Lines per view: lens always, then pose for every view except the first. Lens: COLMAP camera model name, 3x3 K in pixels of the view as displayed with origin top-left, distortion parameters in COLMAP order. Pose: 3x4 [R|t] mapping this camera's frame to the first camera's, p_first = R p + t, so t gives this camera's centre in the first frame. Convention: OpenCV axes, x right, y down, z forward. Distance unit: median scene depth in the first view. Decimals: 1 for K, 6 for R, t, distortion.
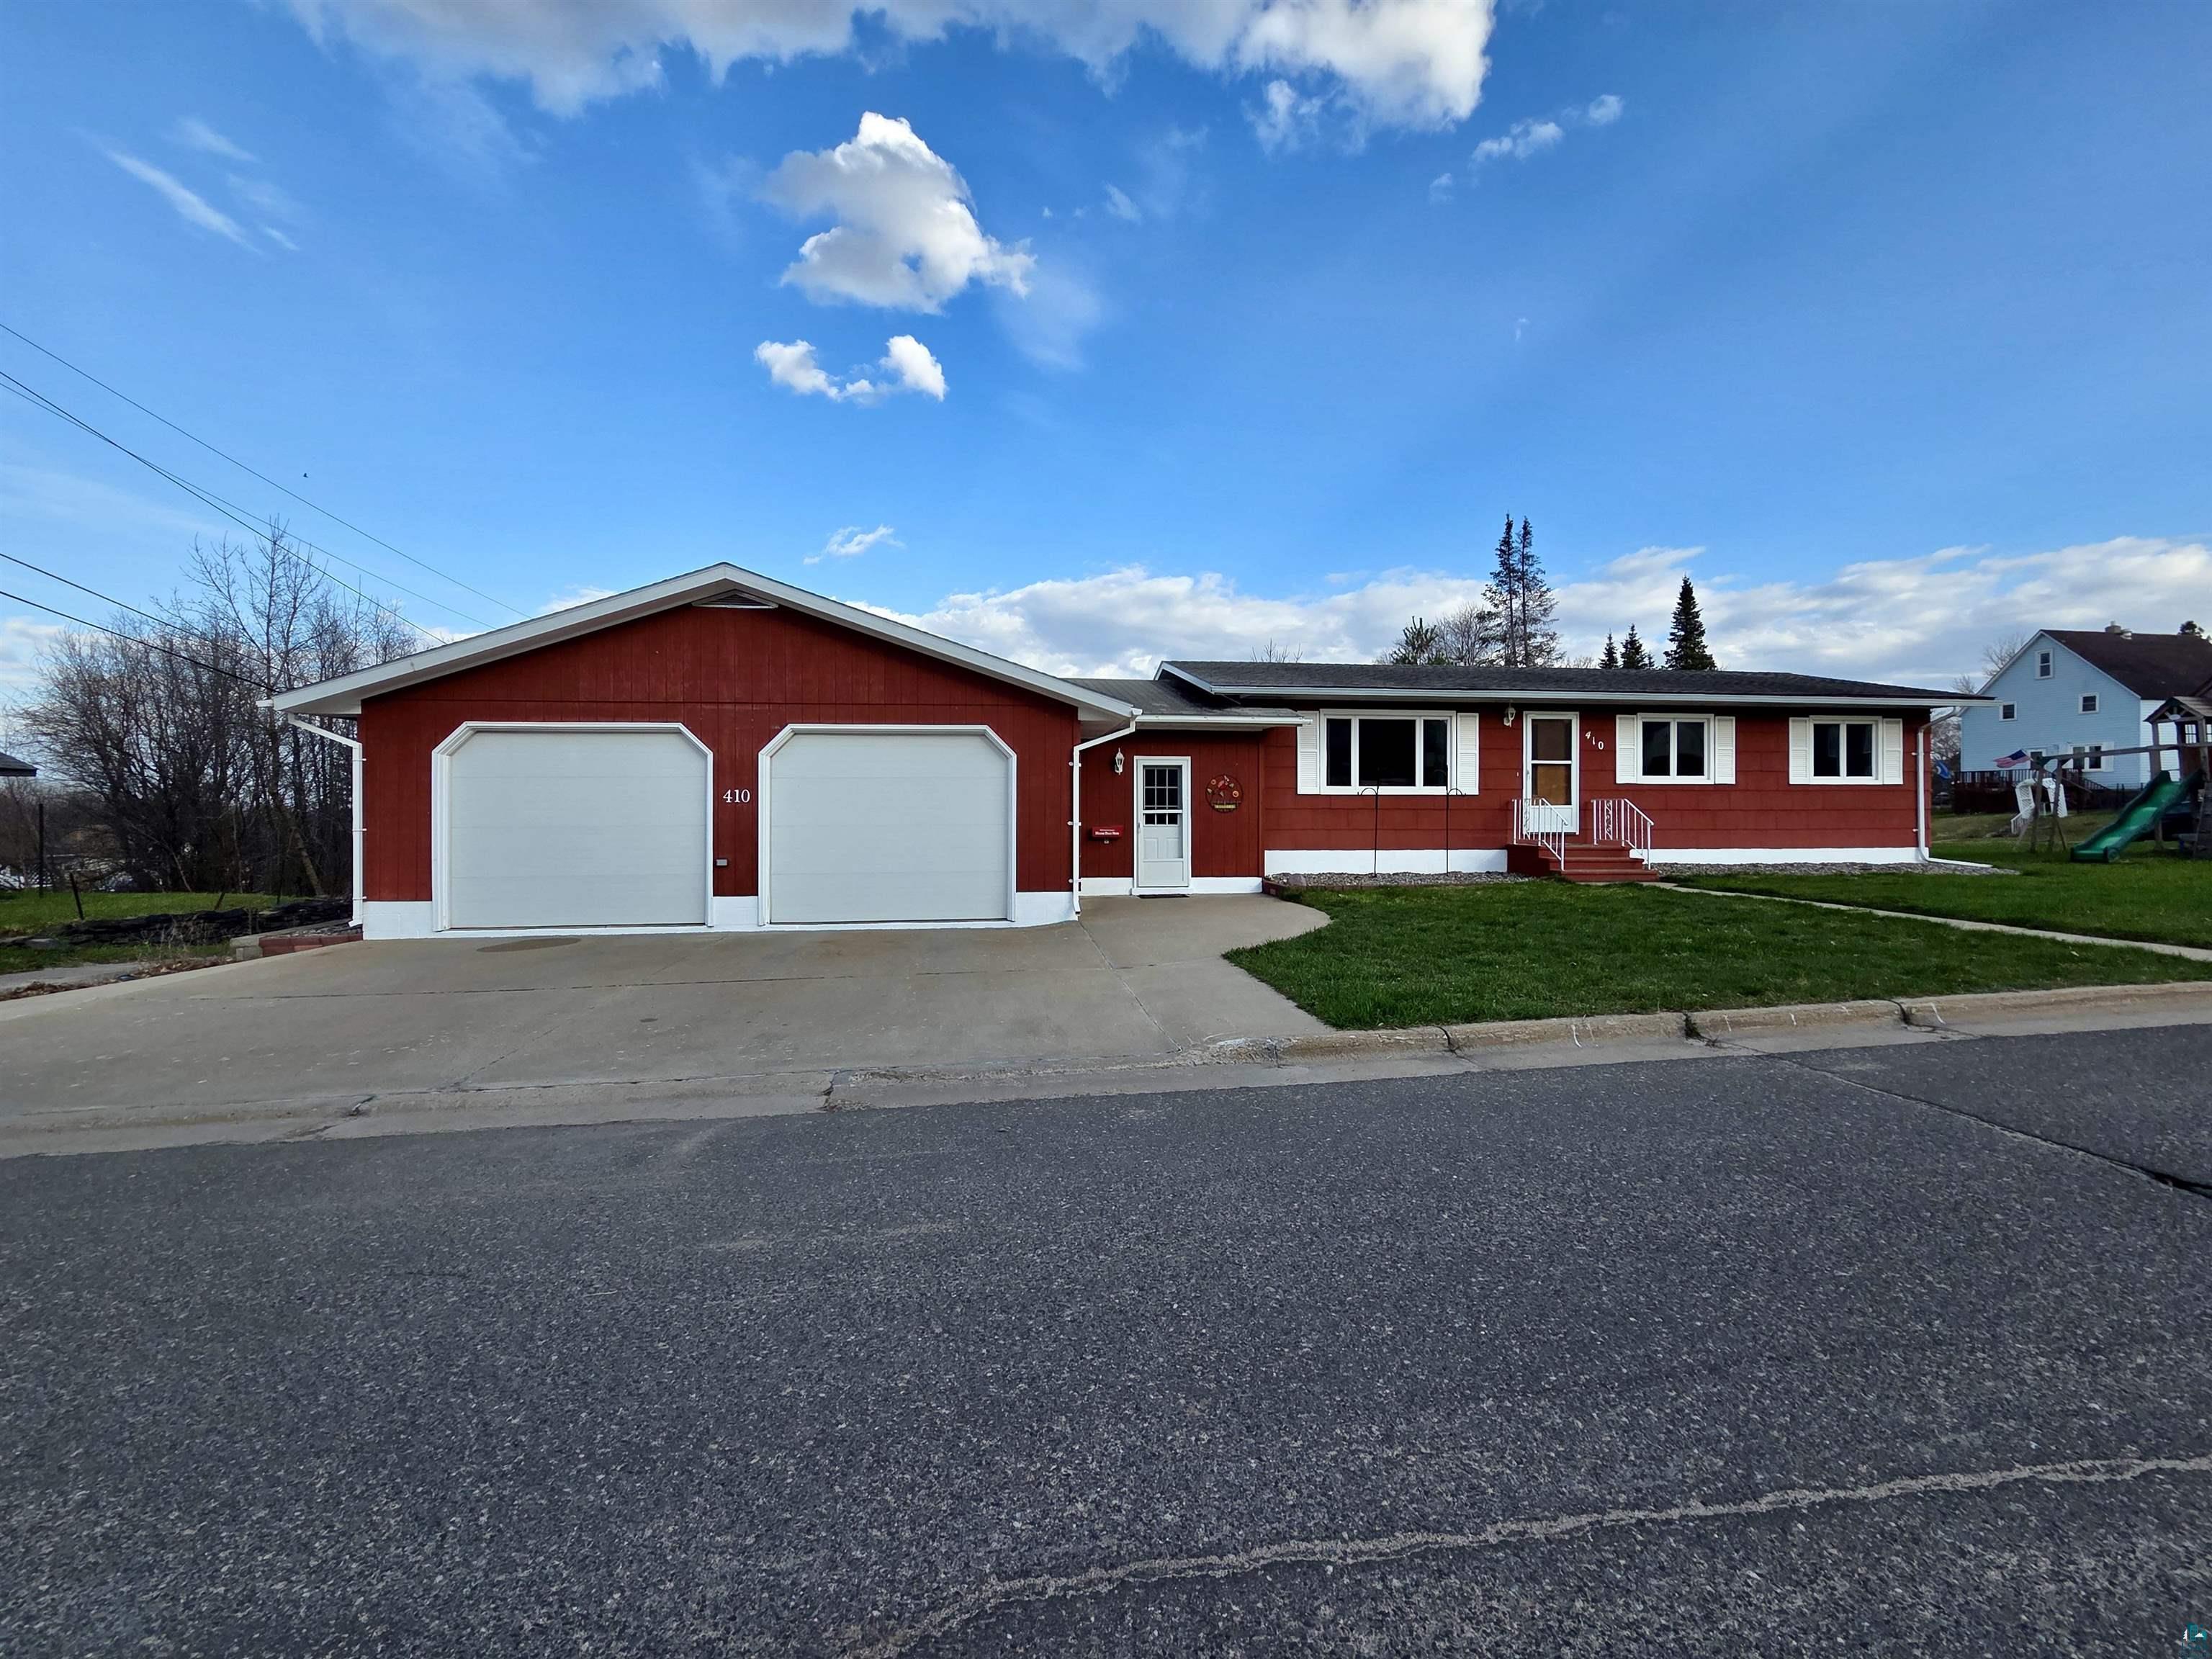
lens RADIAL K [[987.4, 0, 1038.9], [0, 987.4, 874.4], [0, 0, 1]] dist [0.005293, -0.003639]
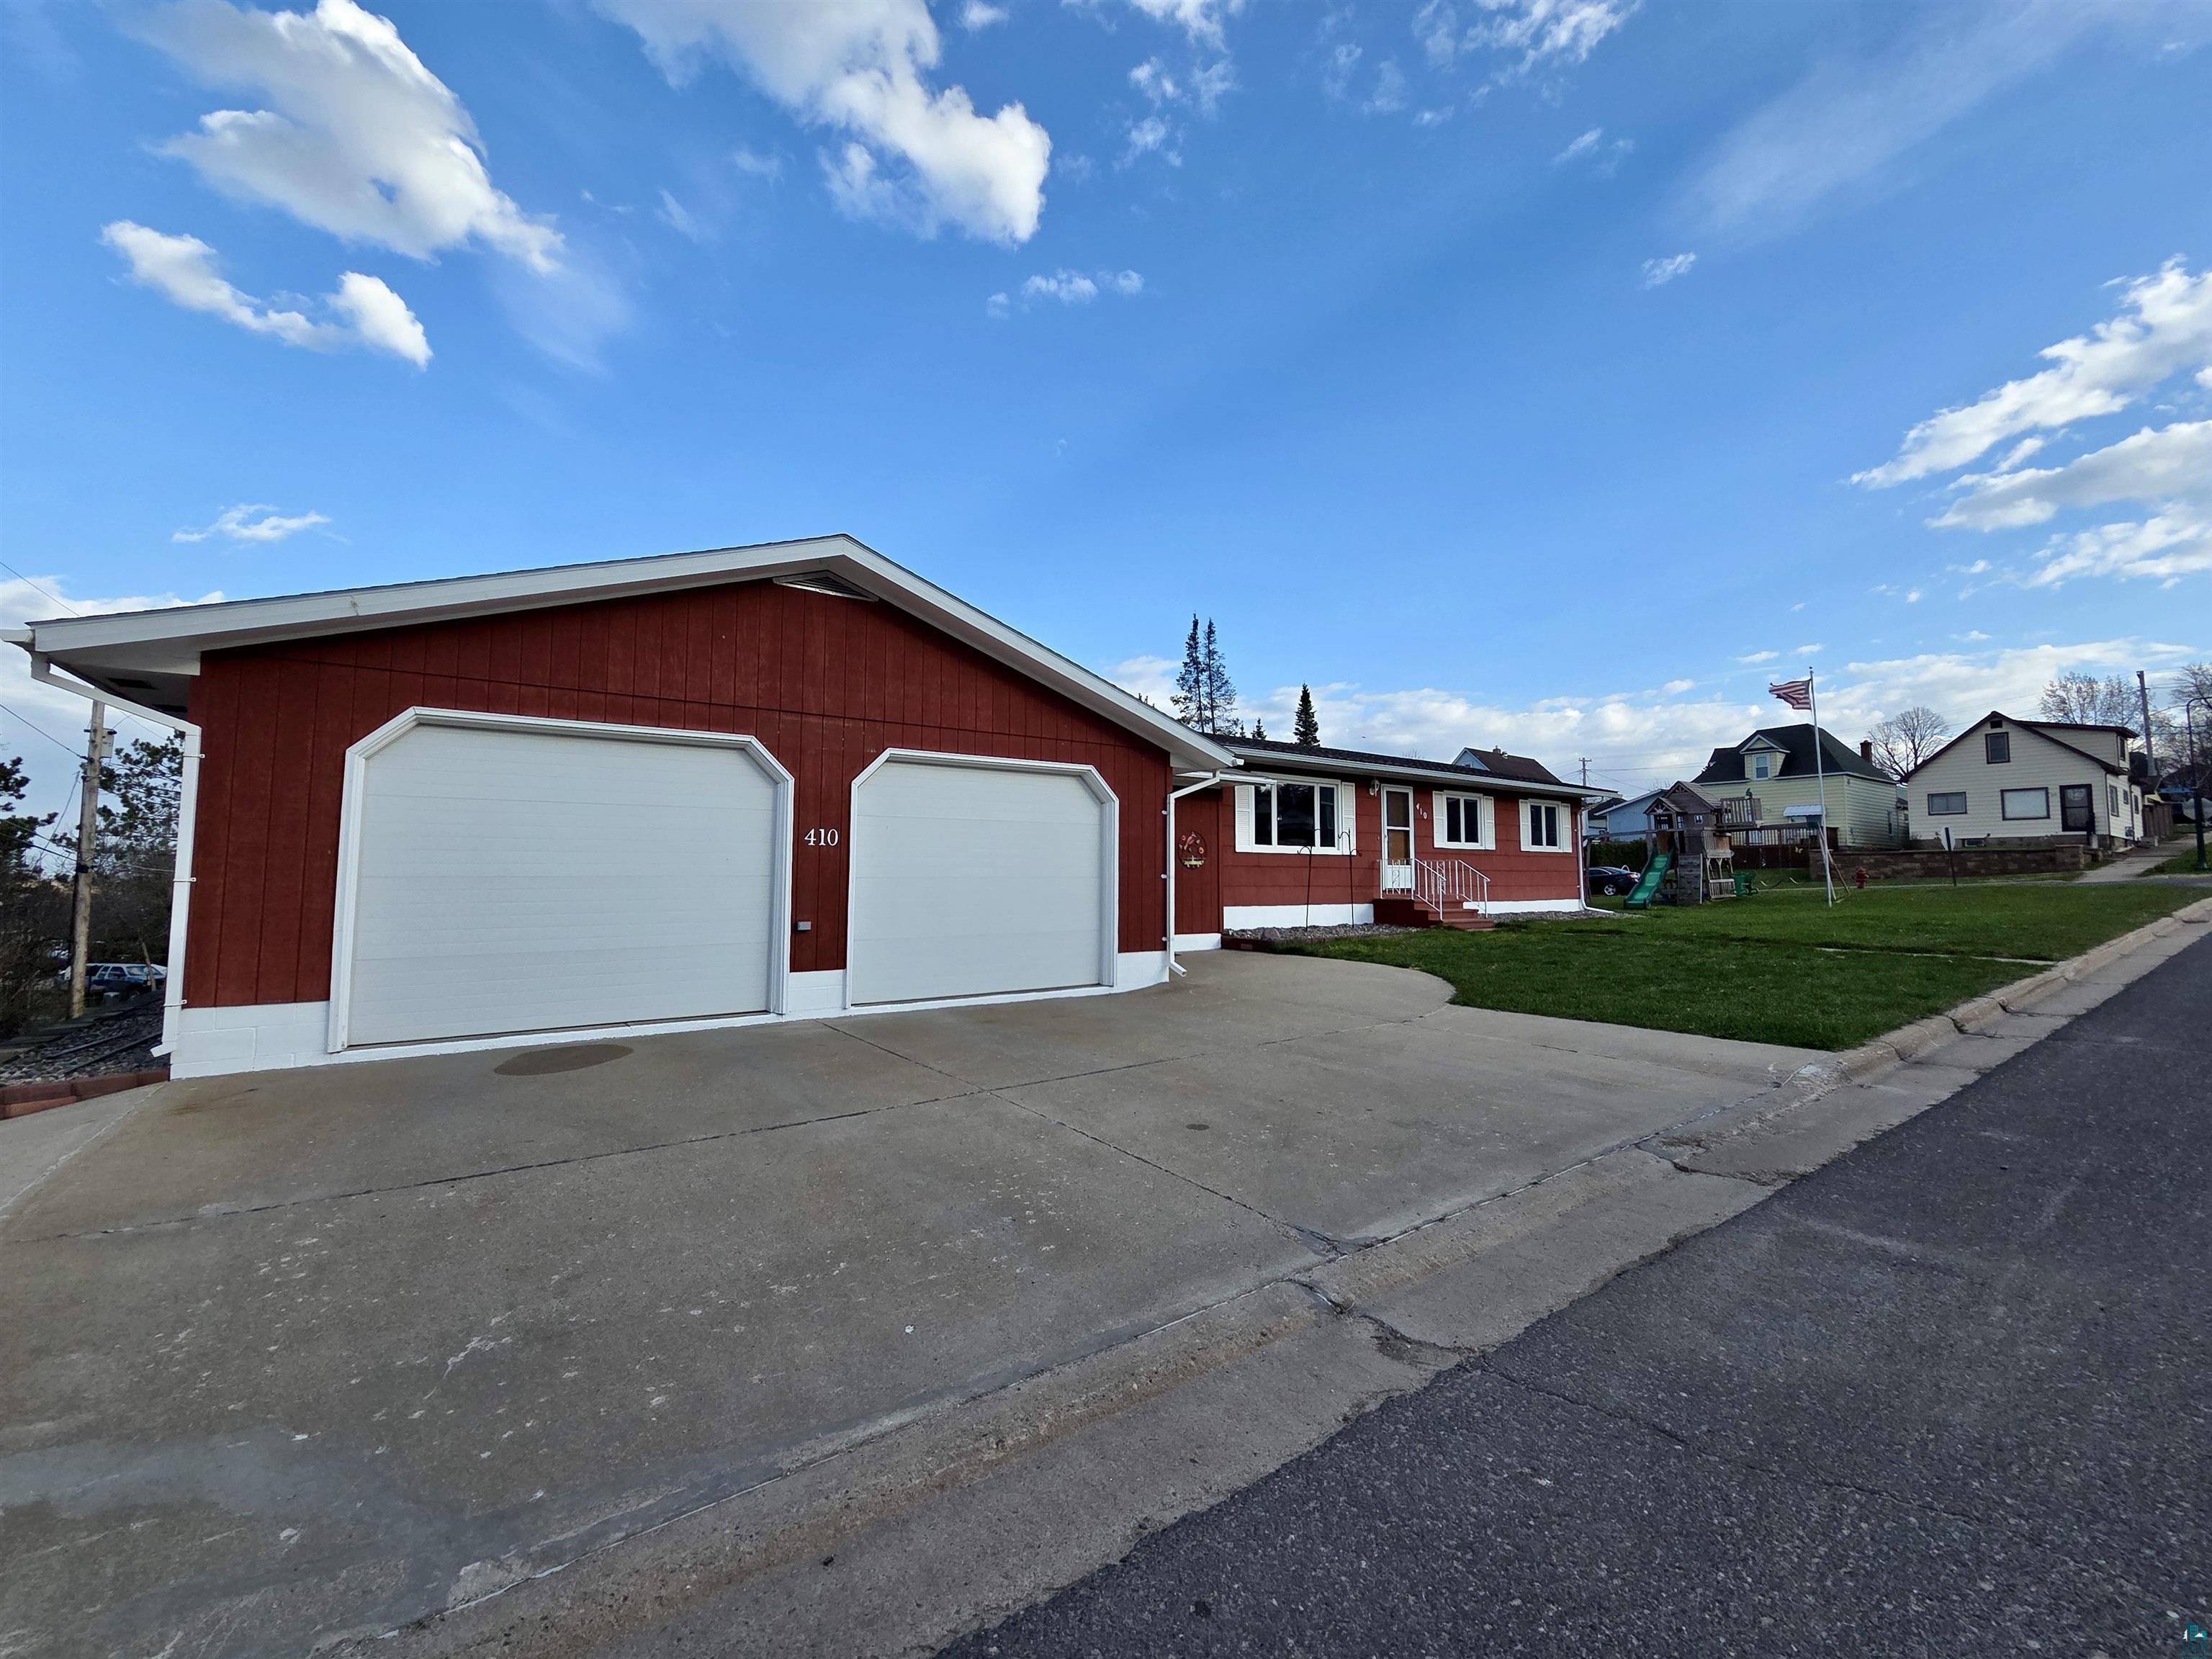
lens RADIAL K [[987.4, 0, 1142.3], [0, 987.4, 899.4], [0, 0, 1]] dist [0.005293, -0.003639]
pose [[0.847550, -0.007703, 0.530659, -0.366199], [0.028667, 0.999099, -0.031283, -0.001193], [-0.529940, 0.041726, 0.847008, 0.169494]]
